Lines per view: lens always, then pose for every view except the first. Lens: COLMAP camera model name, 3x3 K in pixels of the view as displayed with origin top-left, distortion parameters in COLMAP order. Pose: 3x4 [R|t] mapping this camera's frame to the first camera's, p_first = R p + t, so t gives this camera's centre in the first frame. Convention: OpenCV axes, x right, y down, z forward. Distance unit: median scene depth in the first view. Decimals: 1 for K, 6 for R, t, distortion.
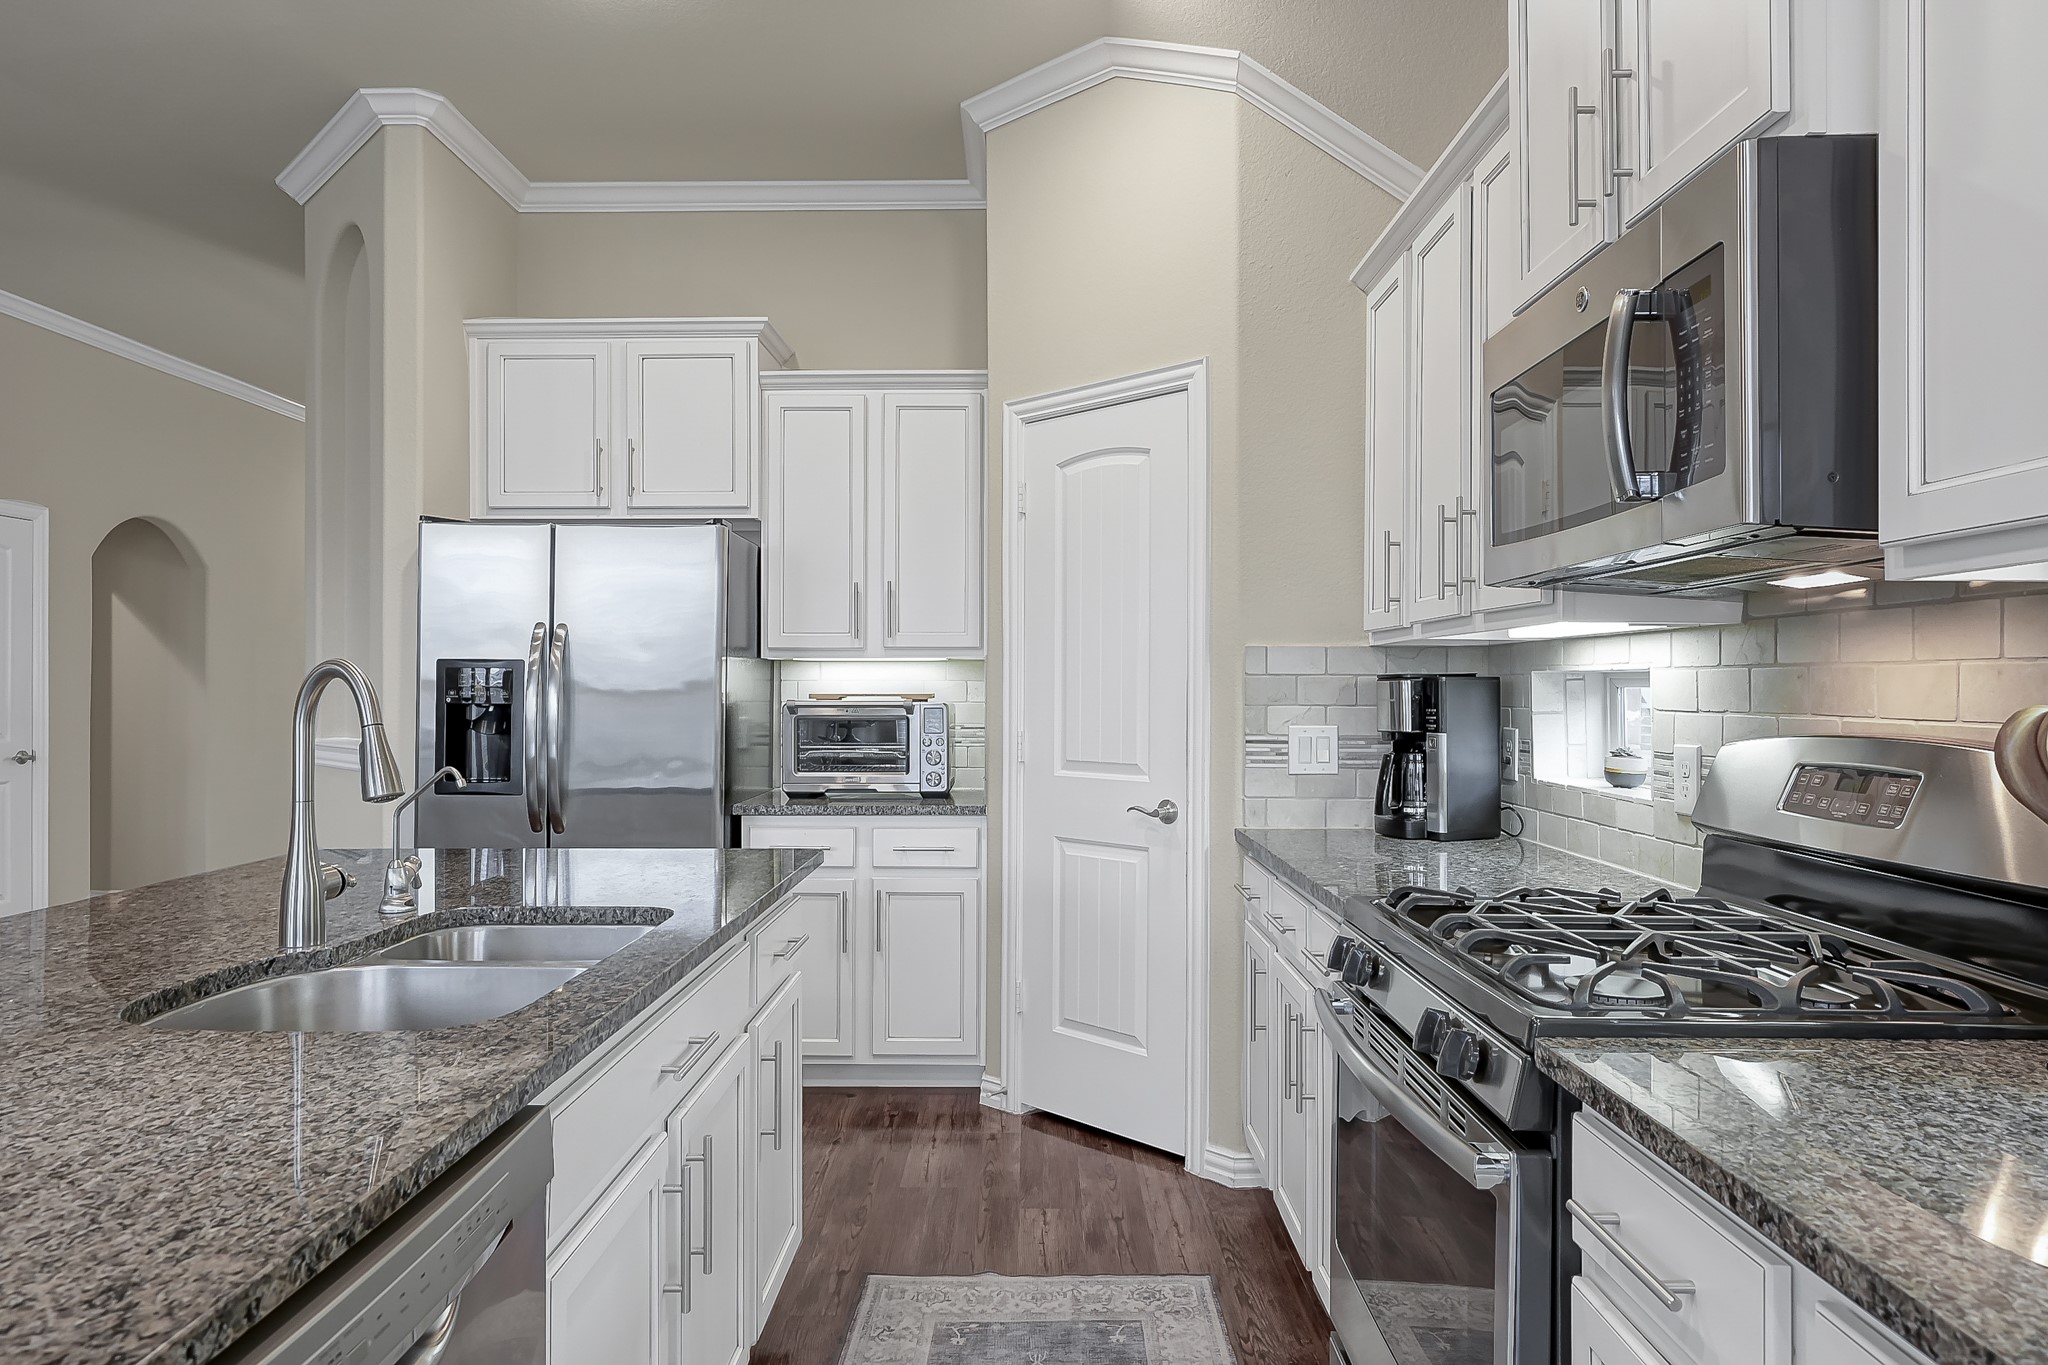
lens RADIAL K [[1251.9, 0, 1019.6], [0, 1251.9, 670.7], [0, 0, 1]] dist [0.002229, 0.000086]
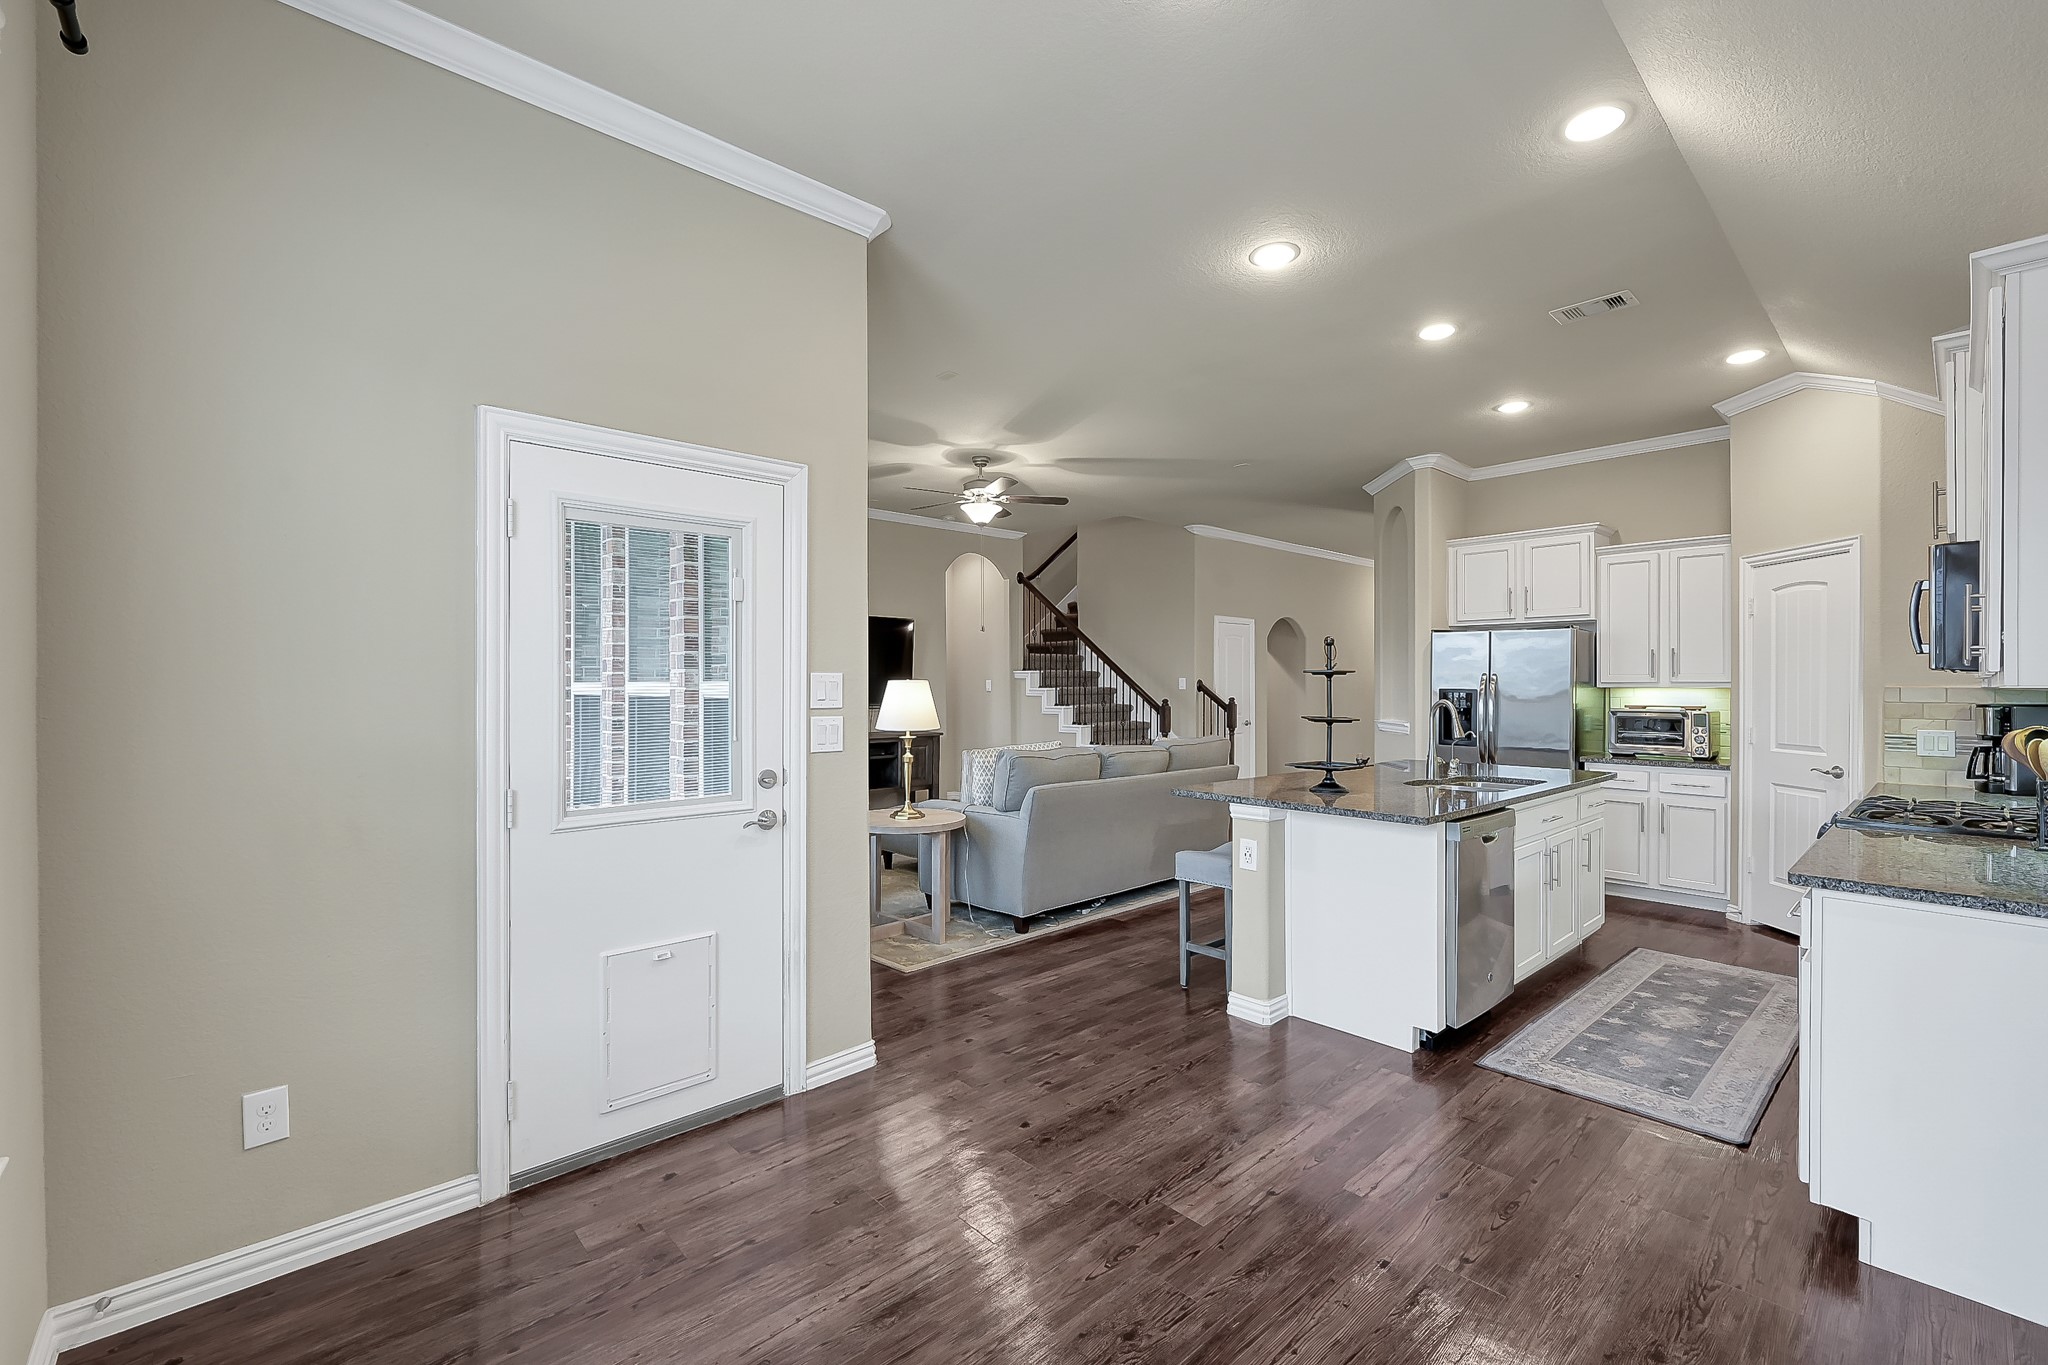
lens RADIAL K [[878.6, 0, 1024.0], [0, 878.6, 682.5], [0, 0, 1]] dist [0.000487, -0.000032]
pose [[0.689085, 0.001157, -0.724680, 0.209358], [0.007211, 0.999938, 0.008453, -0.040291], [0.724645, -0.011051, 0.689034, -0.738165]]
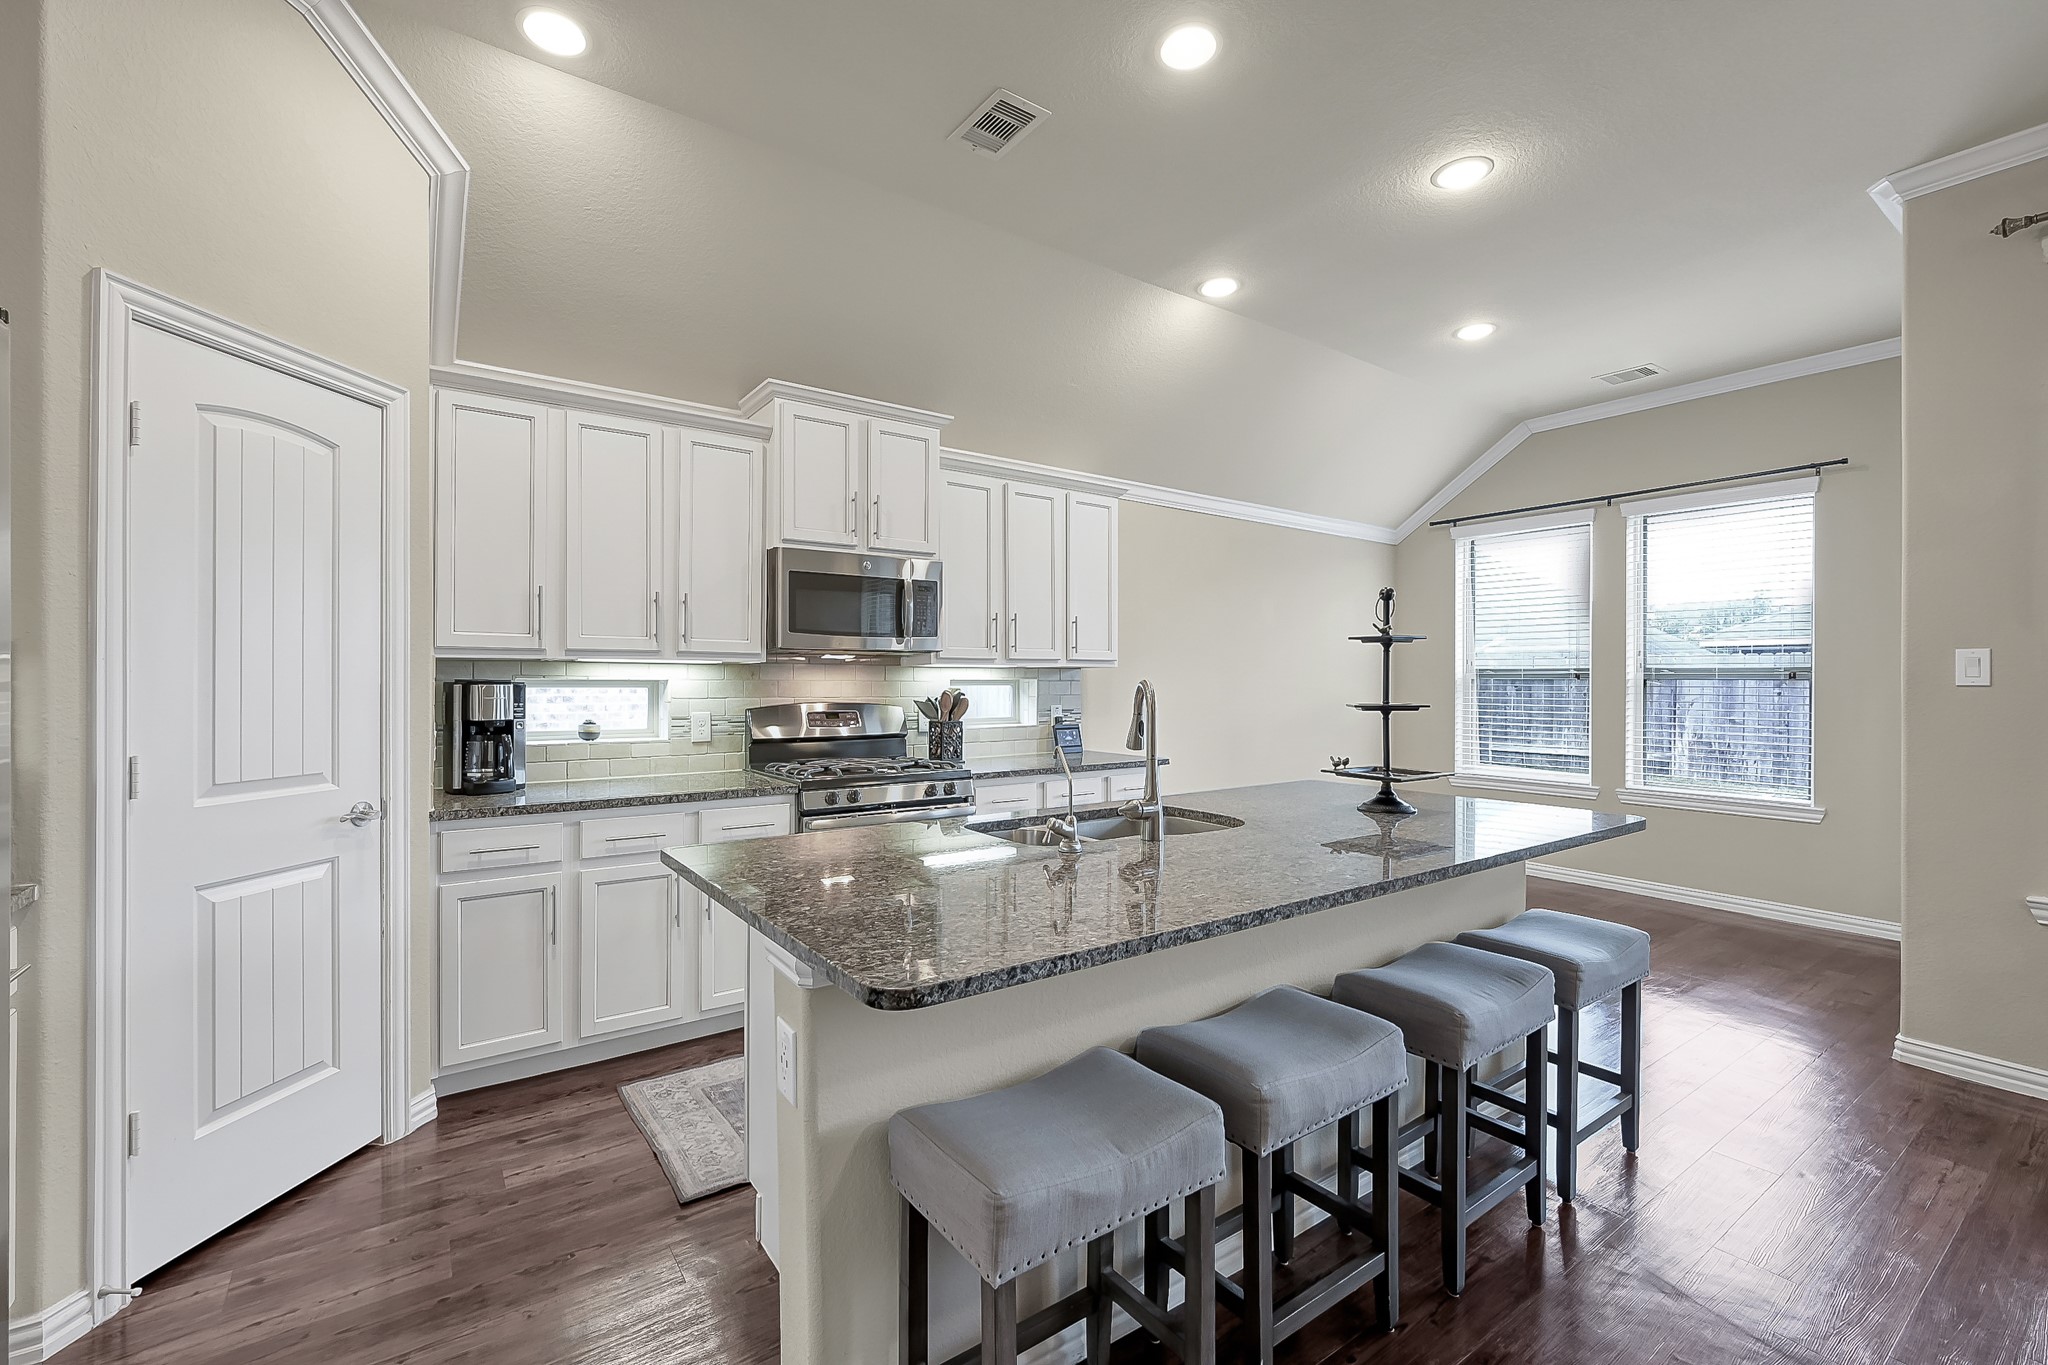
lens RADIAL K [[856.8, 0, 1003.7], [0, 856.8, 685.0], [0, 0, 1]] dist [-0.001783, -0.000112]
pose [[-0.584174, -0.004558, 0.811616, -0.668007], [-0.012344, 0.999918, -0.003269, 0.003386], [-0.811535, -0.011929, -0.584182, 0.879535]]
